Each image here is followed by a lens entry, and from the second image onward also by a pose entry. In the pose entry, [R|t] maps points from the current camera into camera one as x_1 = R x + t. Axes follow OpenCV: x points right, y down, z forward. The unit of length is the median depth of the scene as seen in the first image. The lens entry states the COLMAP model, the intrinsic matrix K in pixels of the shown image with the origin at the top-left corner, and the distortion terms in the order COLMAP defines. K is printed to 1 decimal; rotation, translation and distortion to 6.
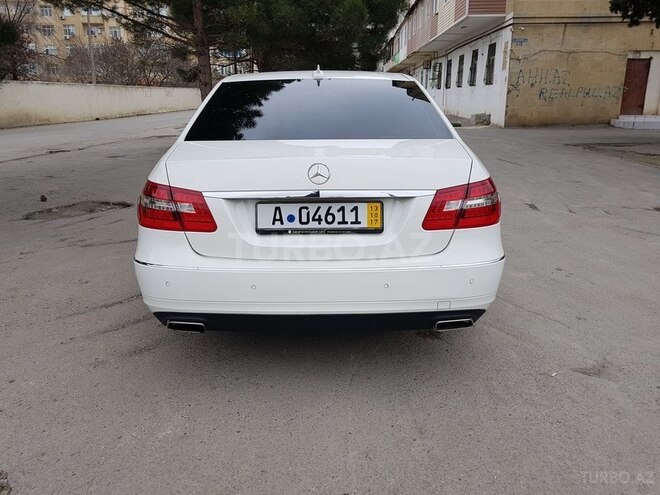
lens RADIAL K [[502.9, 0, 330.0], [0, 502.9, 247.5], [0, 0, 1]] dist [0.002709, -0.067782]
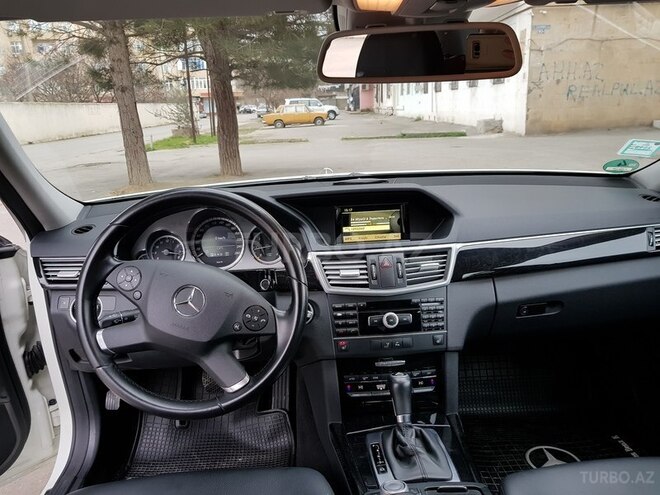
lens RADIAL K [[502.9, 0, 330.0], [0, 502.9, 247.5], [0, 0, 1]] dist [0.002709, -0.067782]
pose [[0.997728, -0.048685, 0.046573, -0.013929], [0.049646, 0.998573, -0.019703, -0.059319], [-0.045548, 0.021970, 0.998721, 0.214911]]
